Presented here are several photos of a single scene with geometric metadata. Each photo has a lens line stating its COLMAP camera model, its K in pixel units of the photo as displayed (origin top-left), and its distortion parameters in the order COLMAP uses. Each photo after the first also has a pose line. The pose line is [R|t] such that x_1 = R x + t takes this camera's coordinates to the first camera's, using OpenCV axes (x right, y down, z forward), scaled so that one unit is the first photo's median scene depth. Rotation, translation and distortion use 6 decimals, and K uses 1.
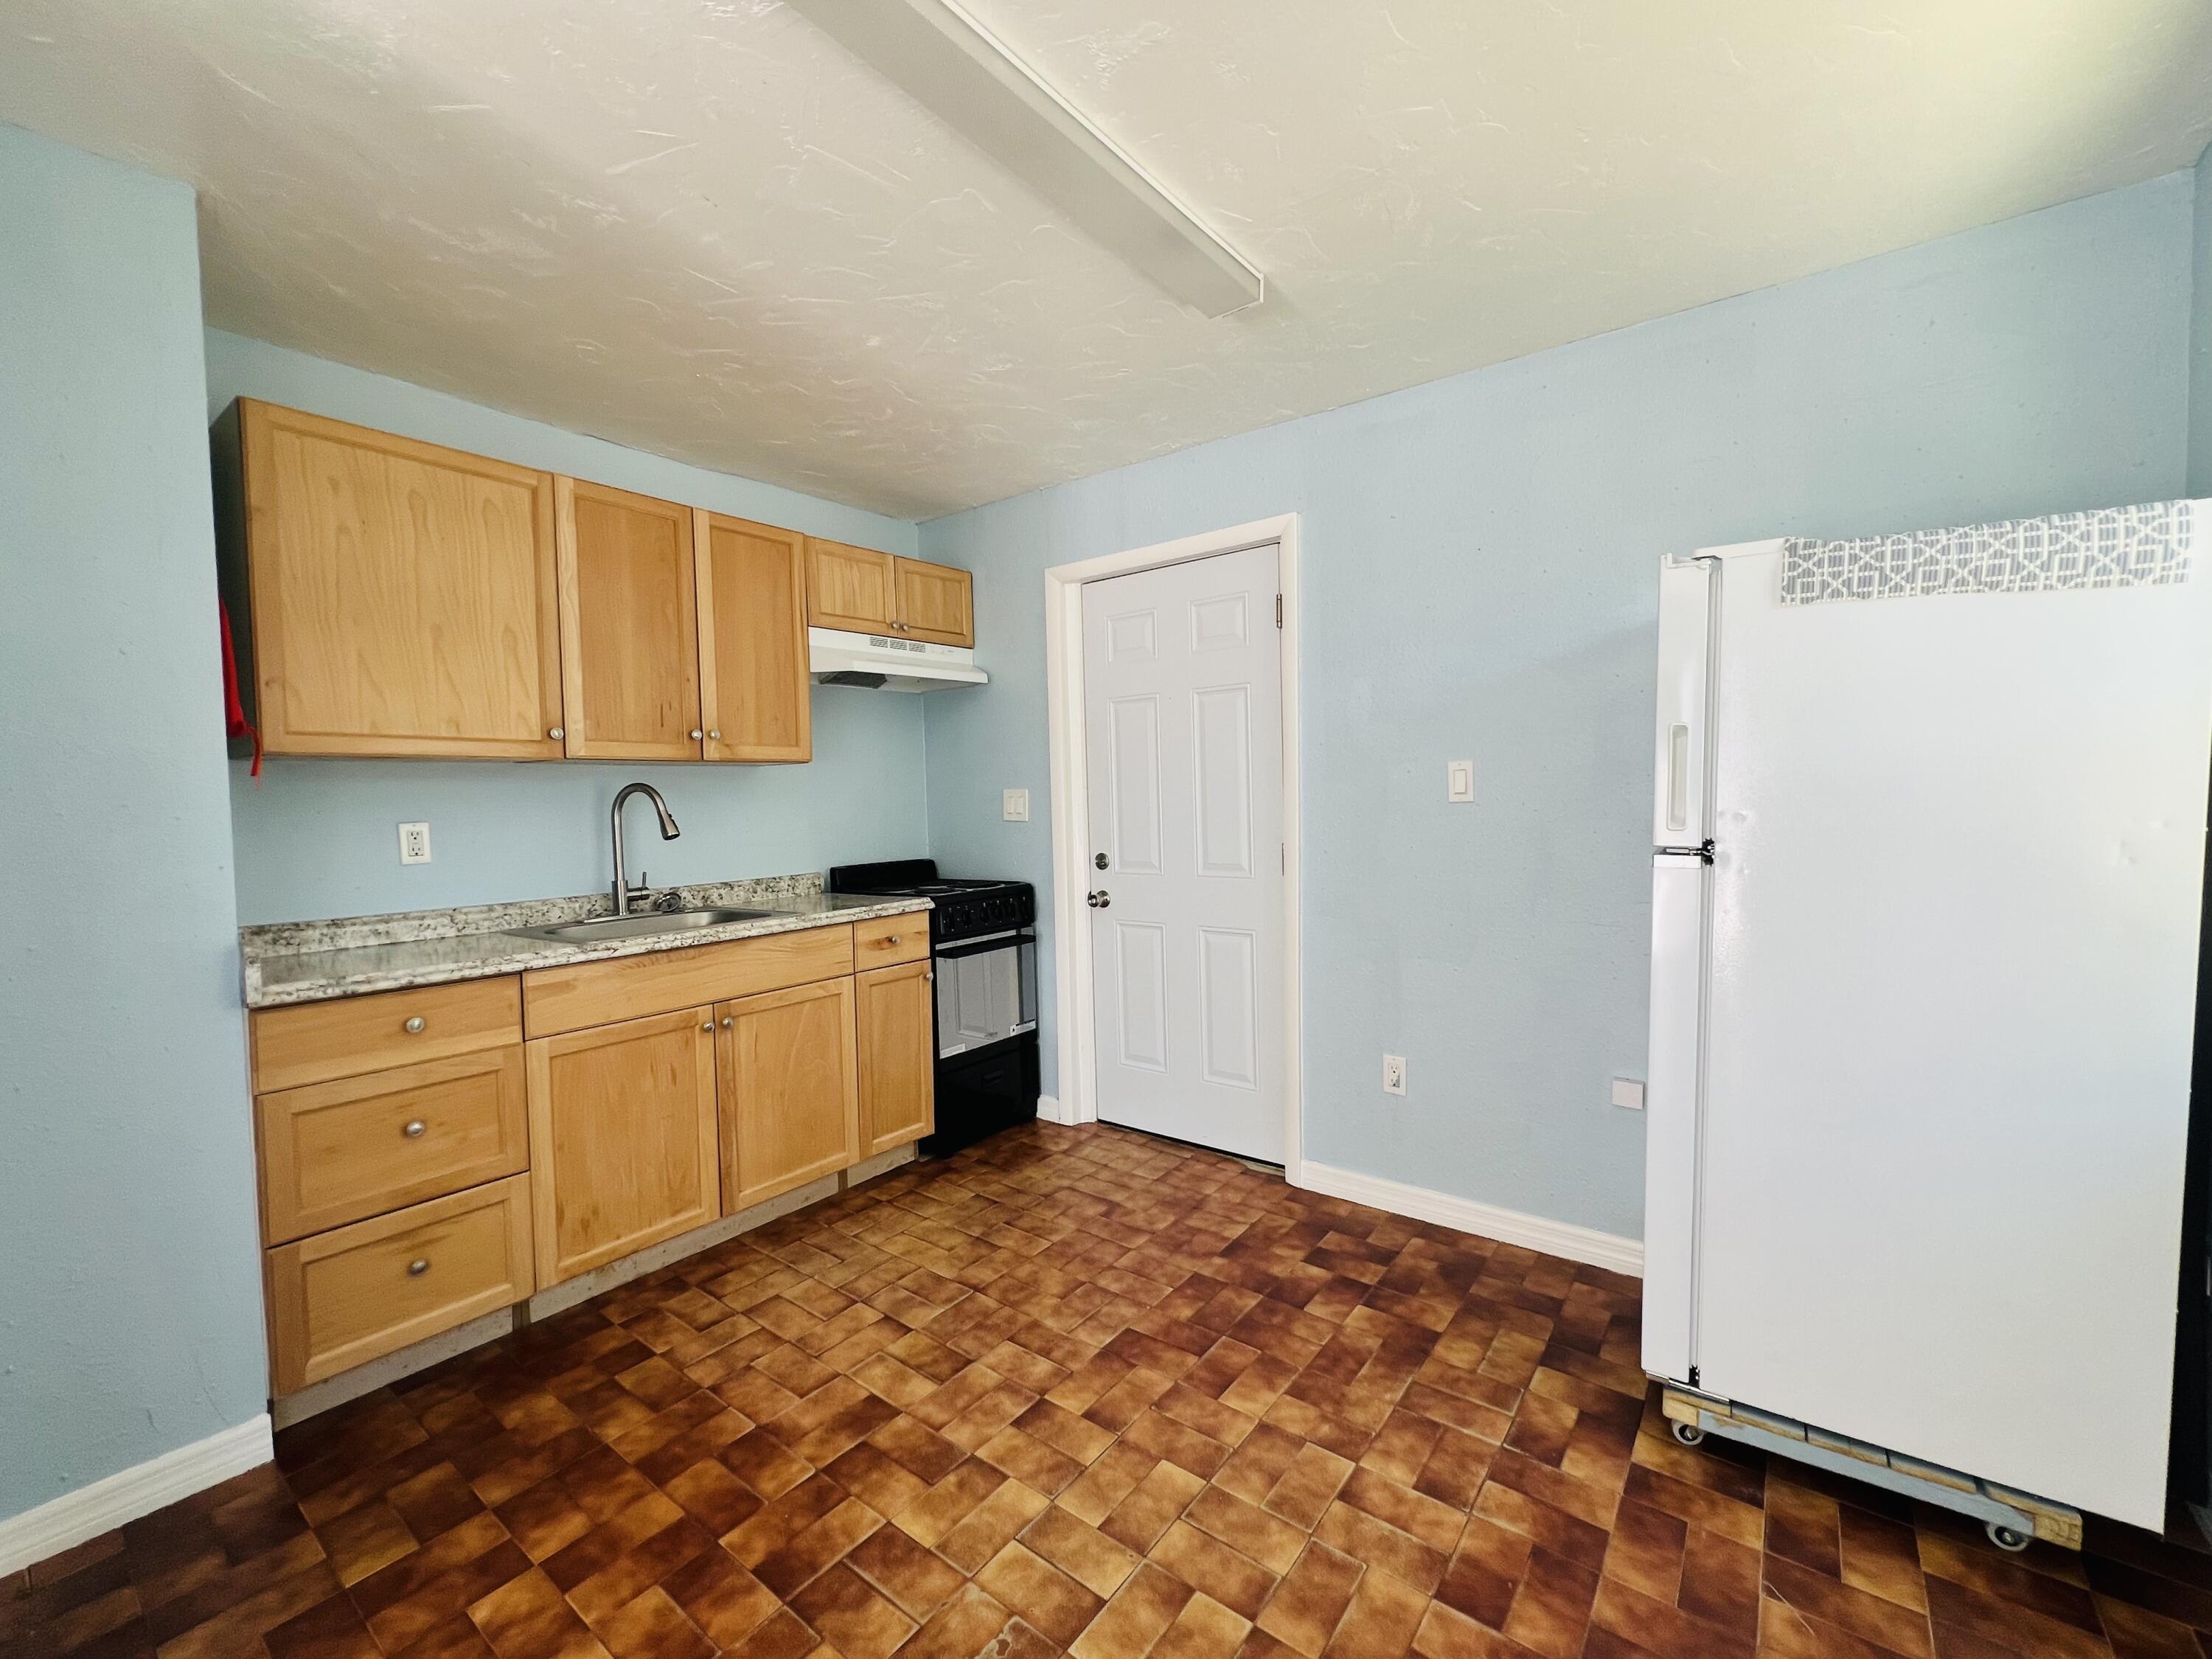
lens RADIAL K [[905.6, 0, 1107.0], [0, 905.6, 833.8], [0, 0, 1]] dist [-0.001220, 0.000555]
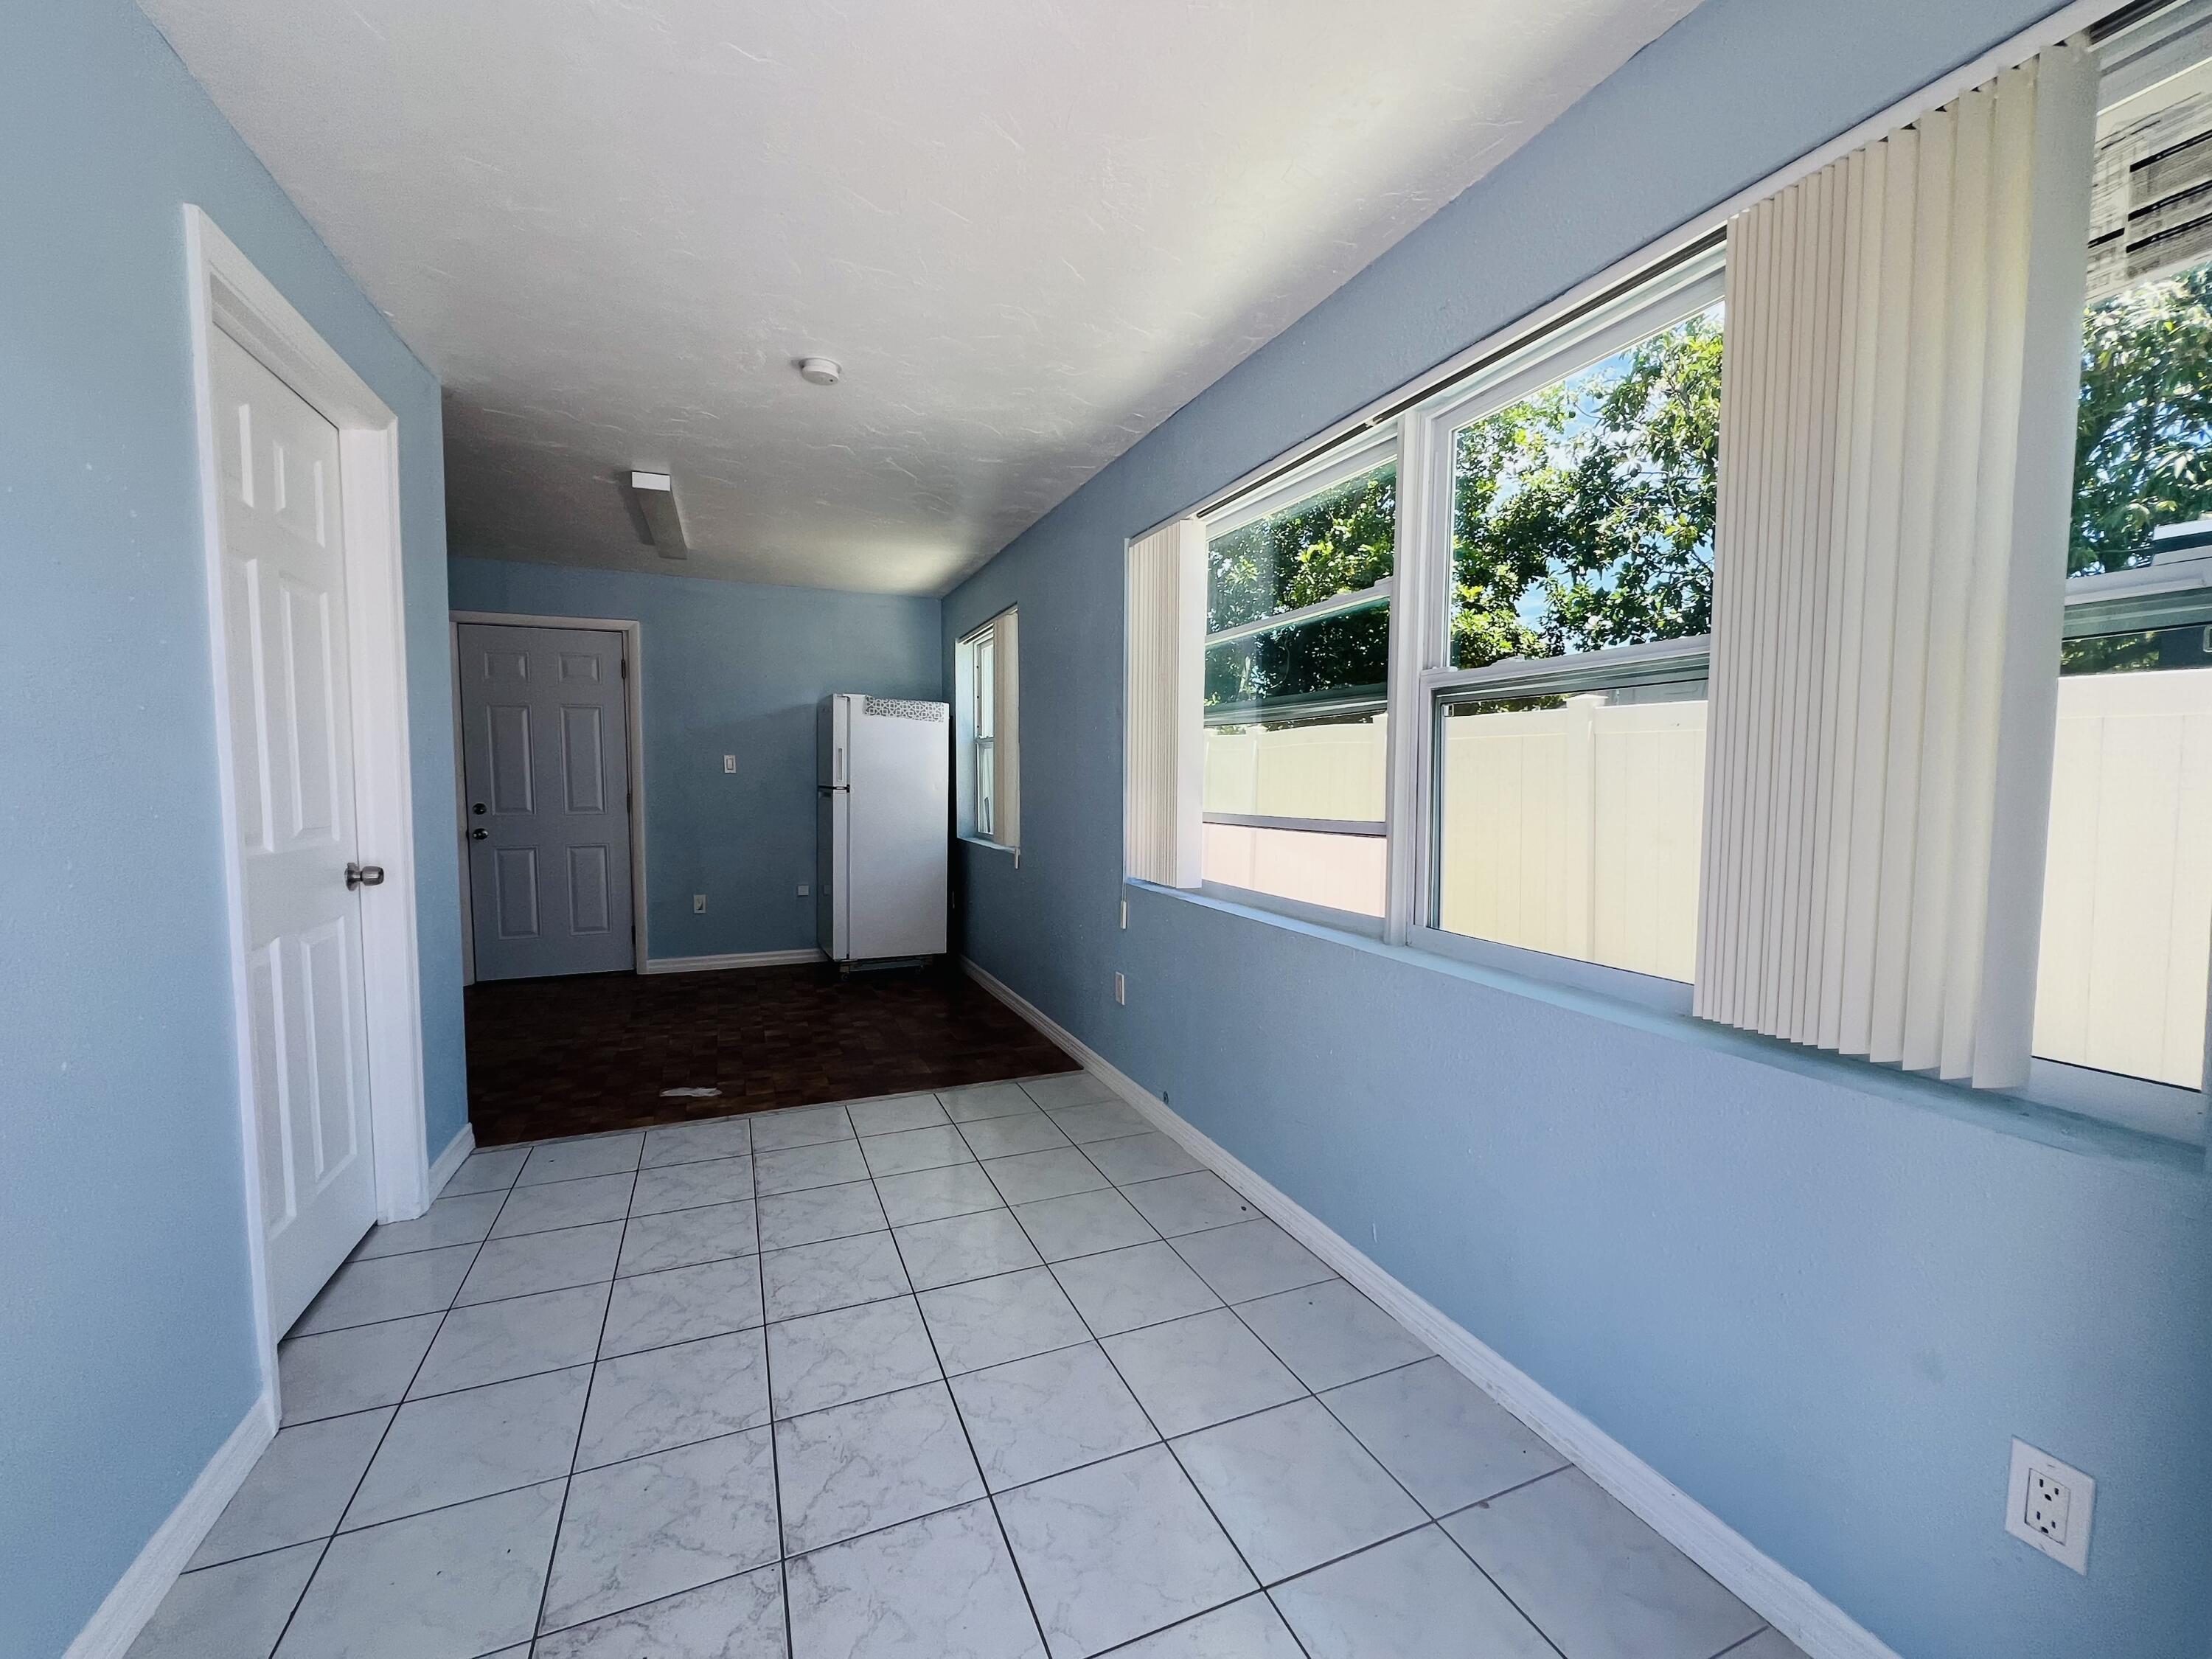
lens RADIAL K [[905.6, 0, 1107.0], [0, 905.6, 833.8], [0, 0, 1]] dist [-0.001220, 0.000555]
pose [[0.491633, -0.029752, 0.870294, -1.021937], [0.023293, 0.999508, 0.021011, 0.081300], [-0.870491, 0.009941, 0.492084, -0.834345]]
